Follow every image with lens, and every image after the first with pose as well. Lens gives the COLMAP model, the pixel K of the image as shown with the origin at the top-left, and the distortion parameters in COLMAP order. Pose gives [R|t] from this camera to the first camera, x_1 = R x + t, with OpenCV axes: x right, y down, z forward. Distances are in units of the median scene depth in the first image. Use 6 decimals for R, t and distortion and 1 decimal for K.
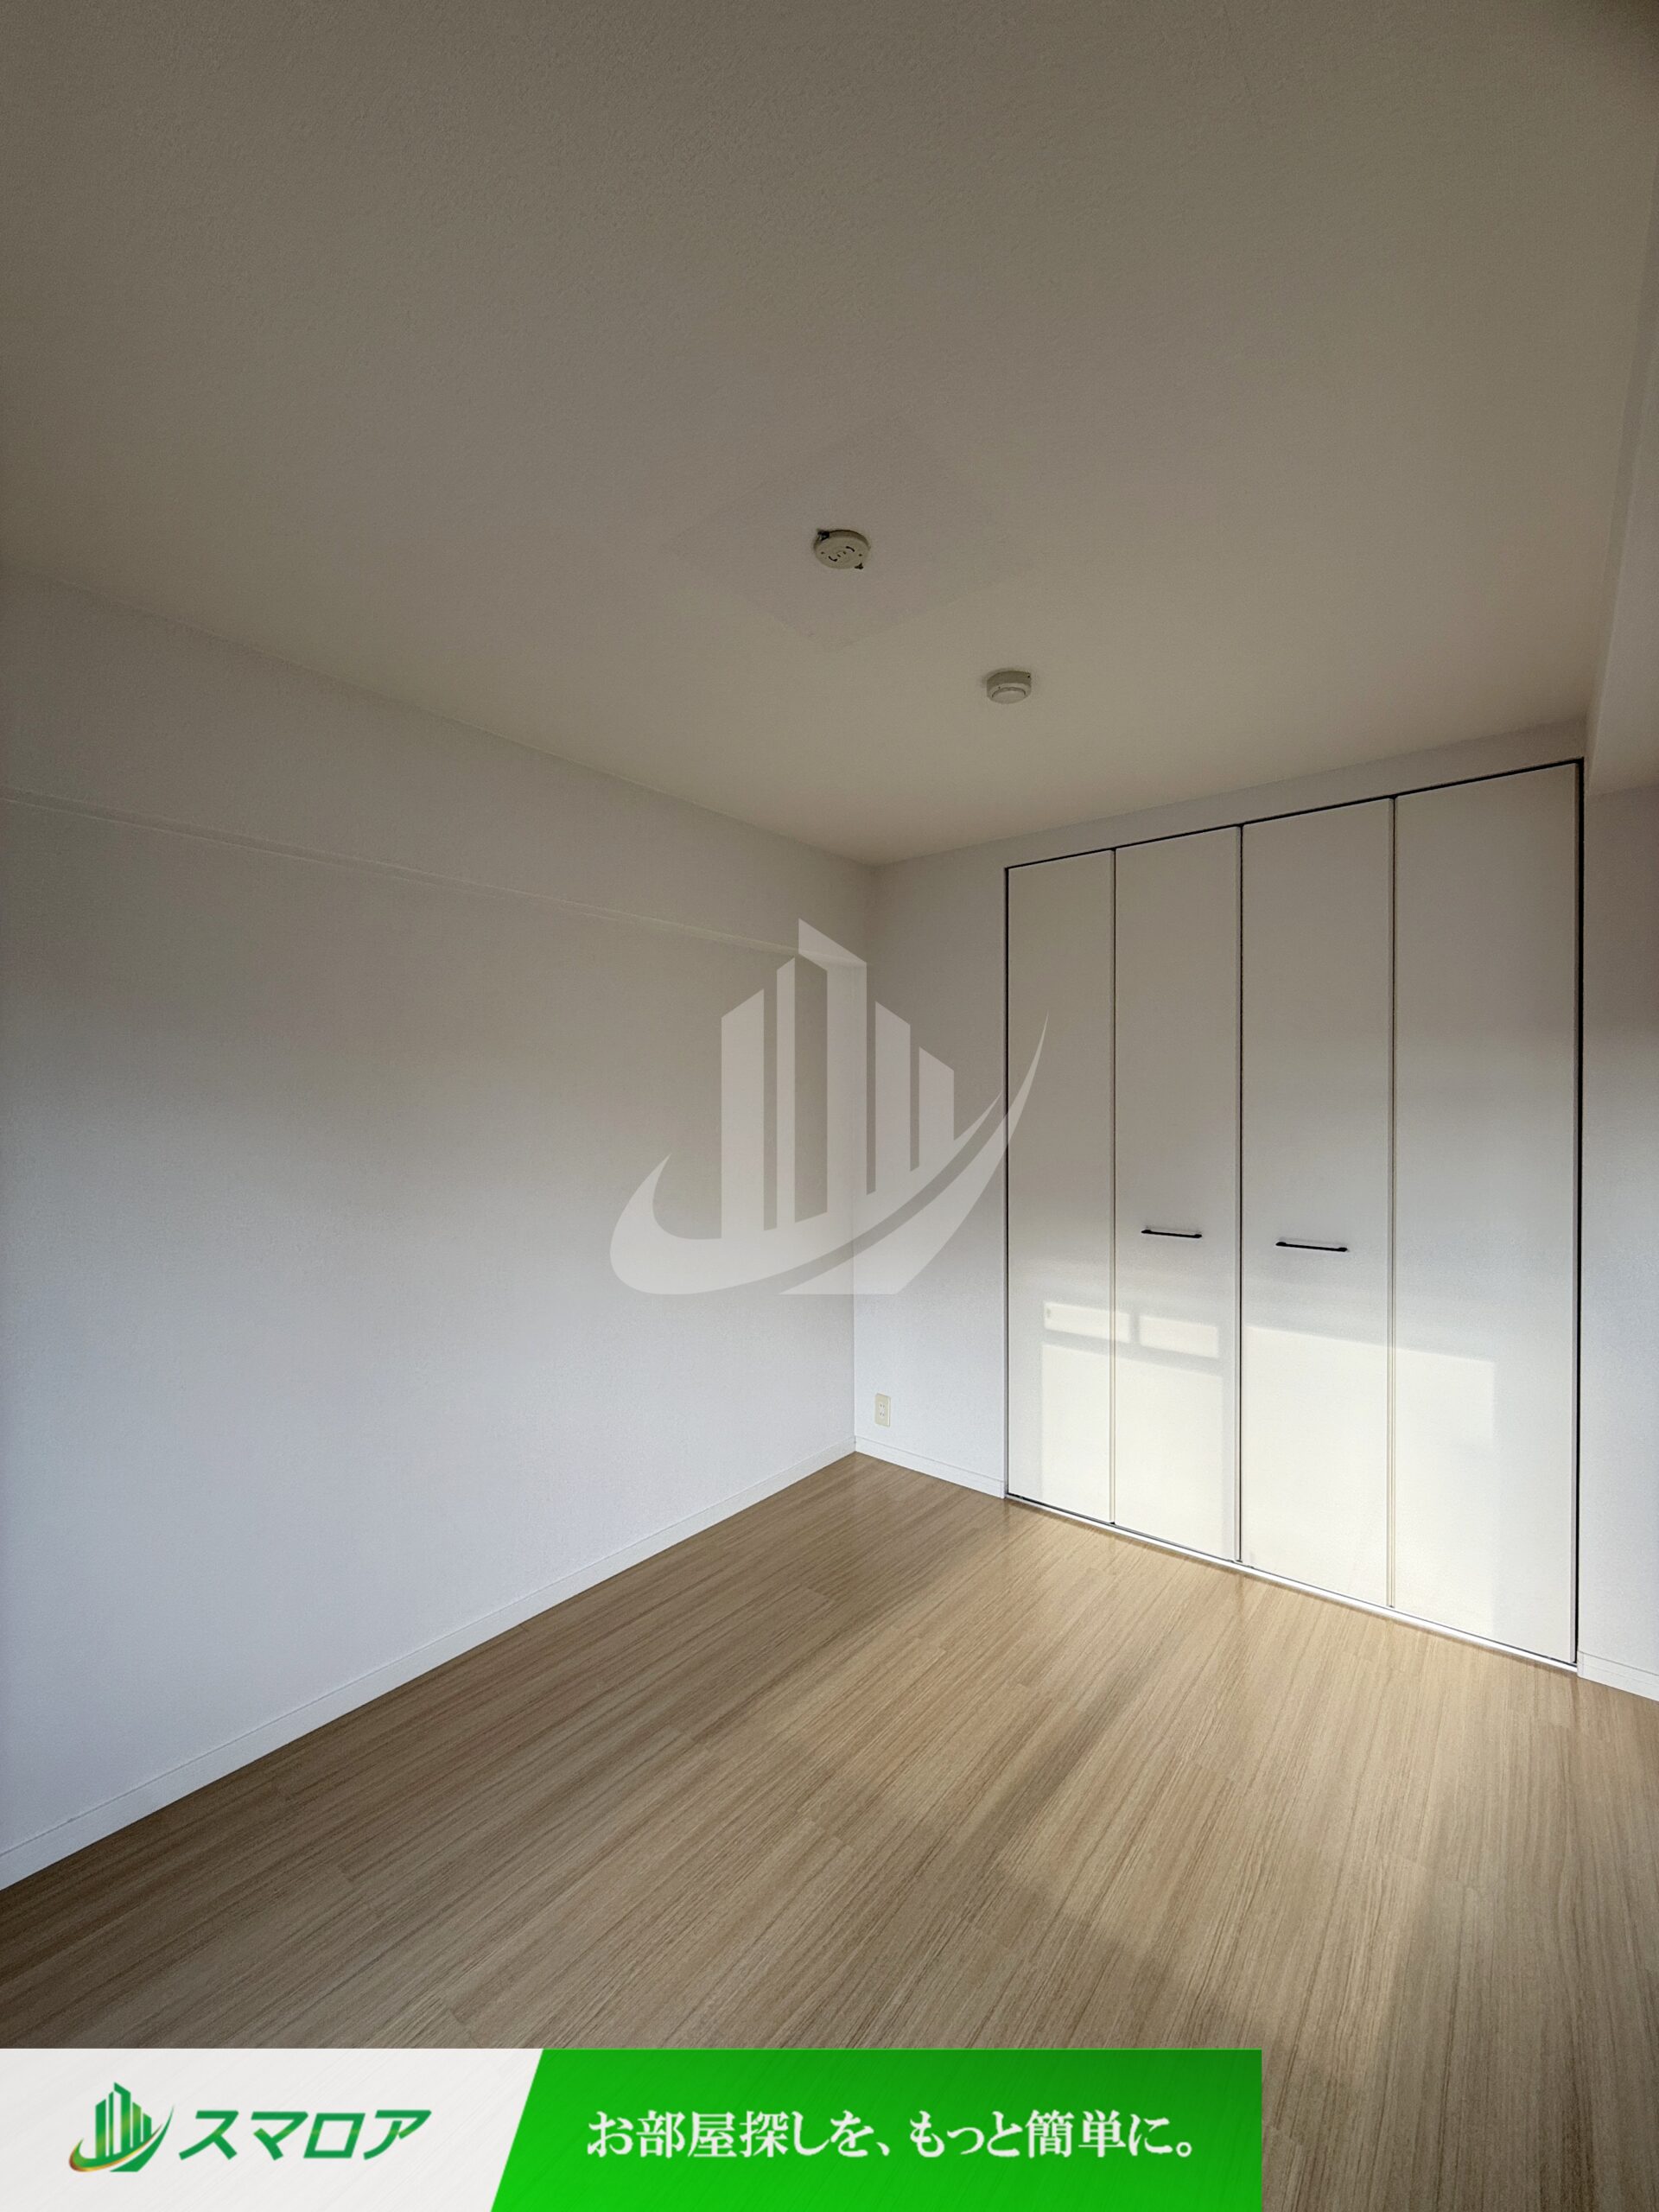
lens RADIAL K [[879.6, 0, 826.2], [0, 879.6, 1117.1], [0, 0, 1]] dist [-0.000797, 0.000627]
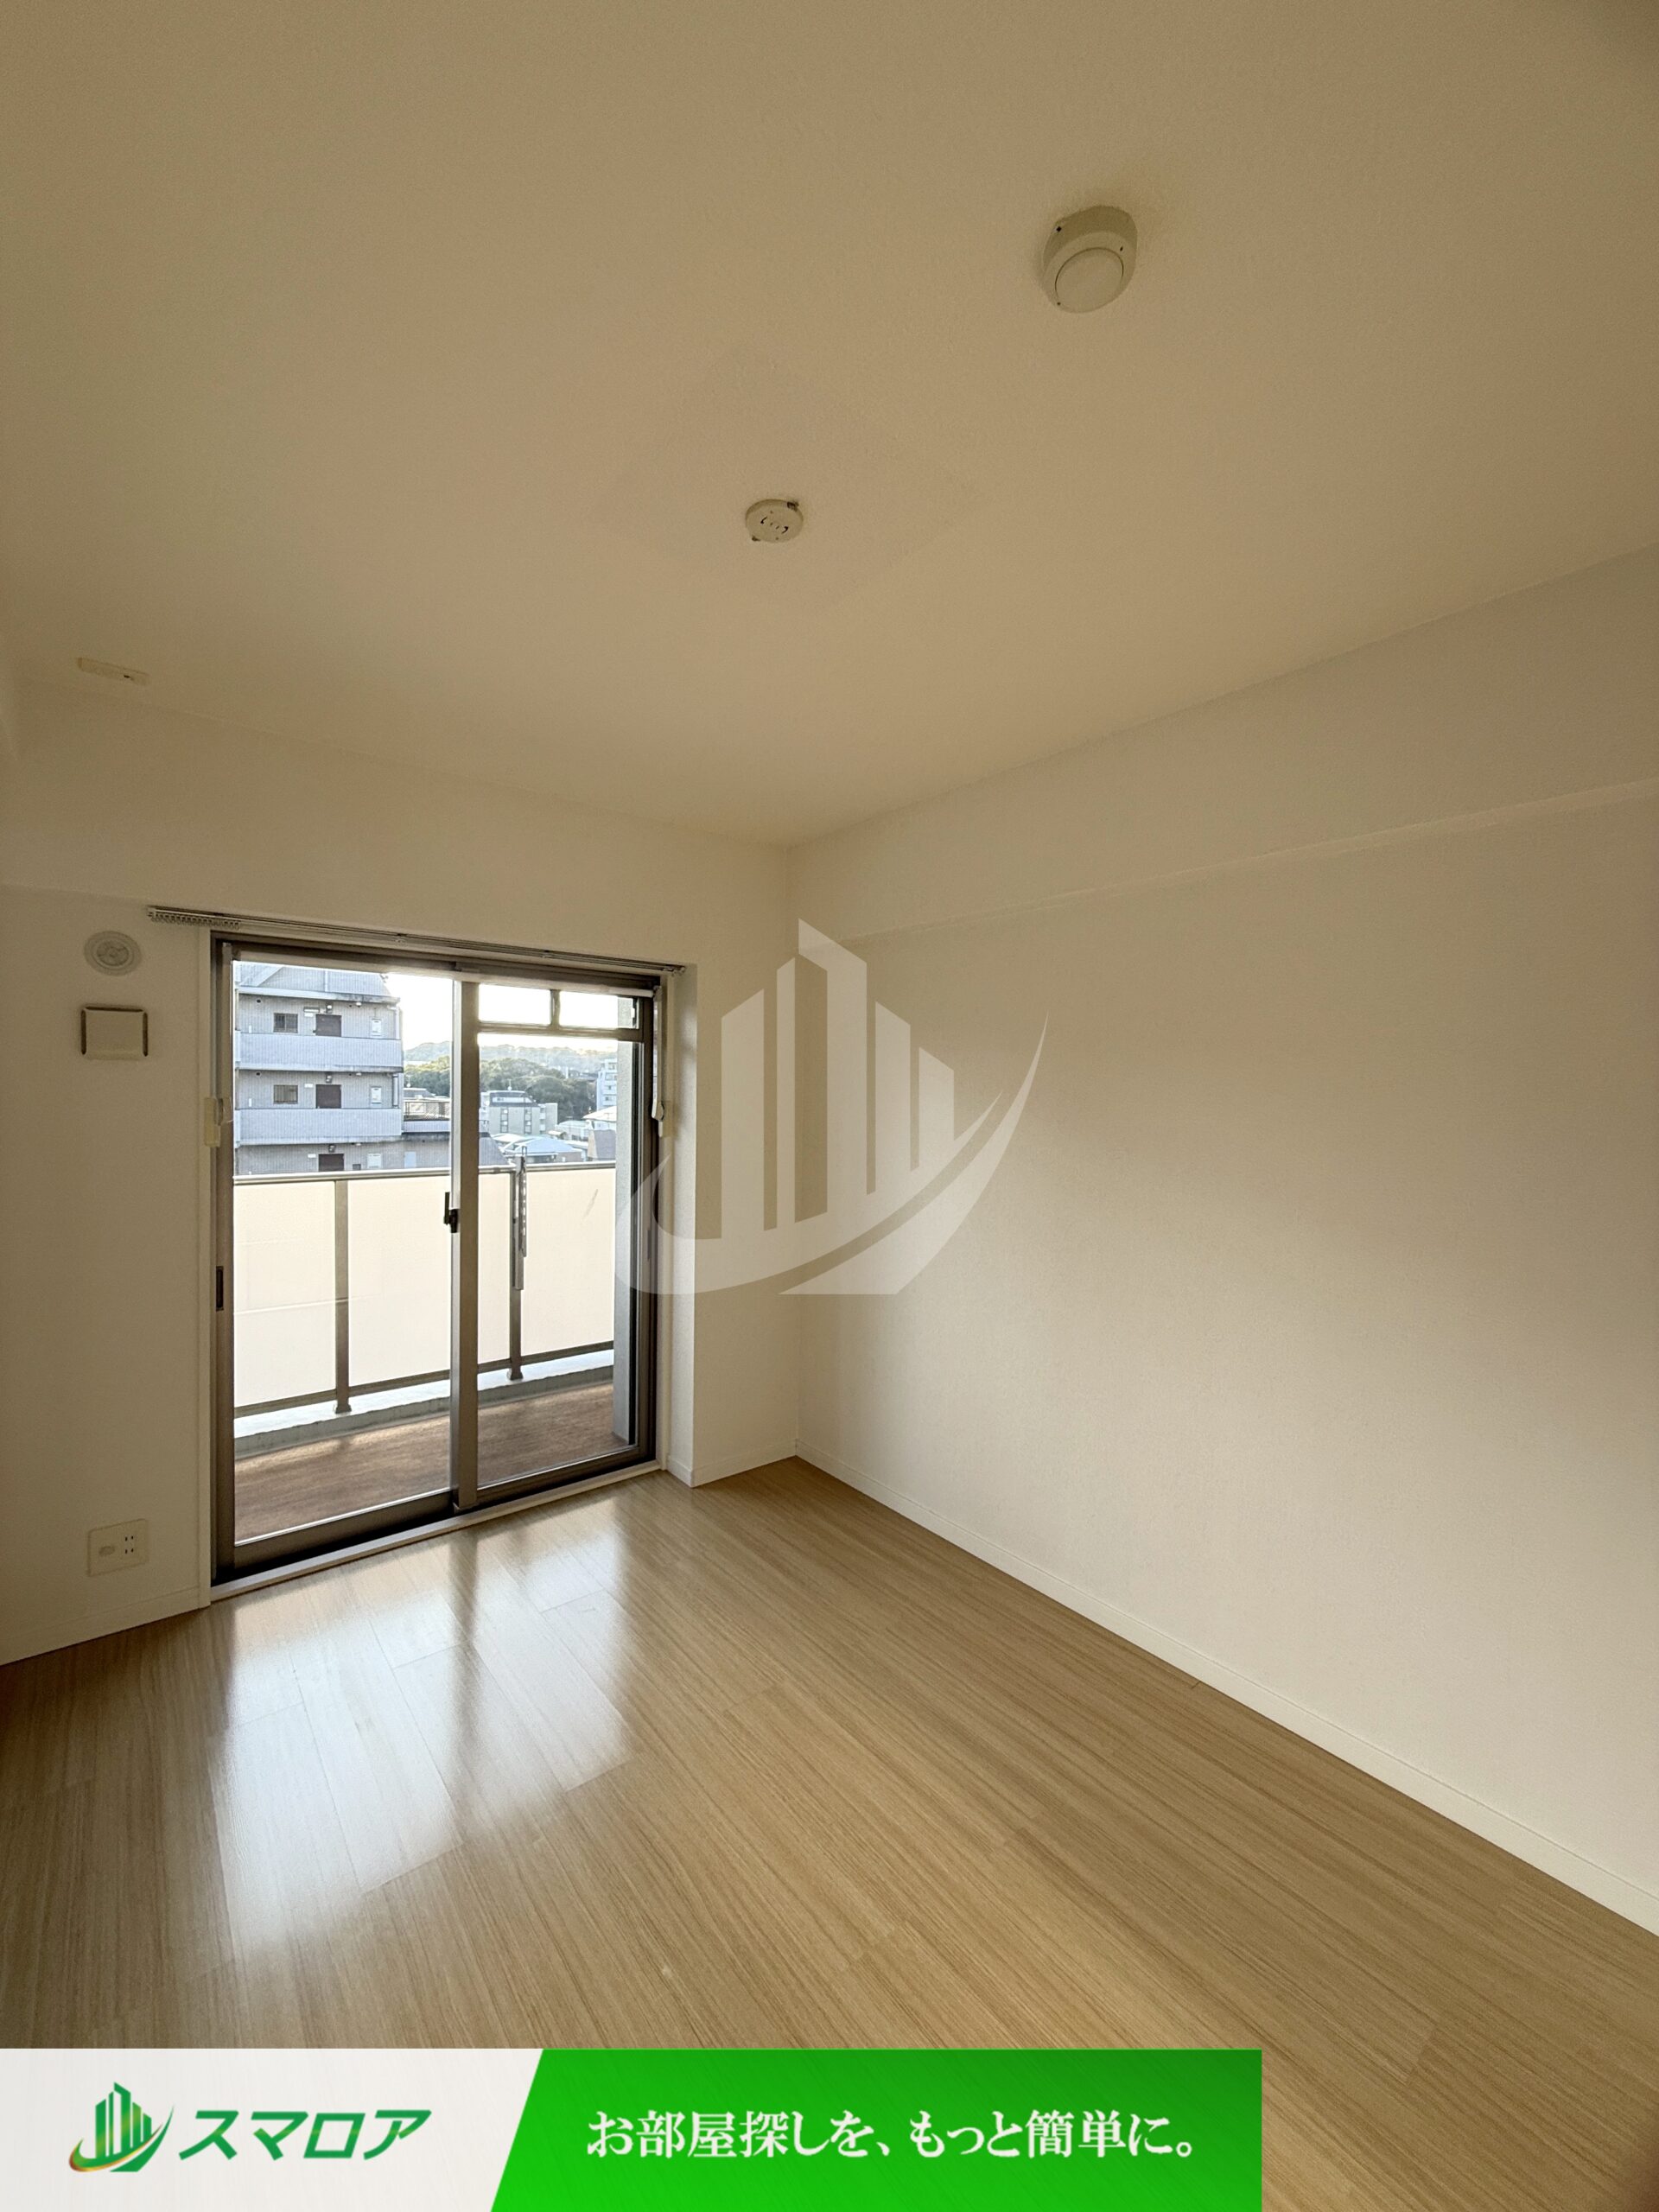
lens RADIAL K [[897.1, 0, 823.5], [0, 897.1, 1101.2], [0, 0, 1]] dist [0.007107, -0.000228]
pose [[-0.224066, 0.010668, -0.974516, 0.902719], [-0.024190, 0.999571, 0.016504, -0.022297], [0.974274, 0.027271, -0.223712, 1.189941]]
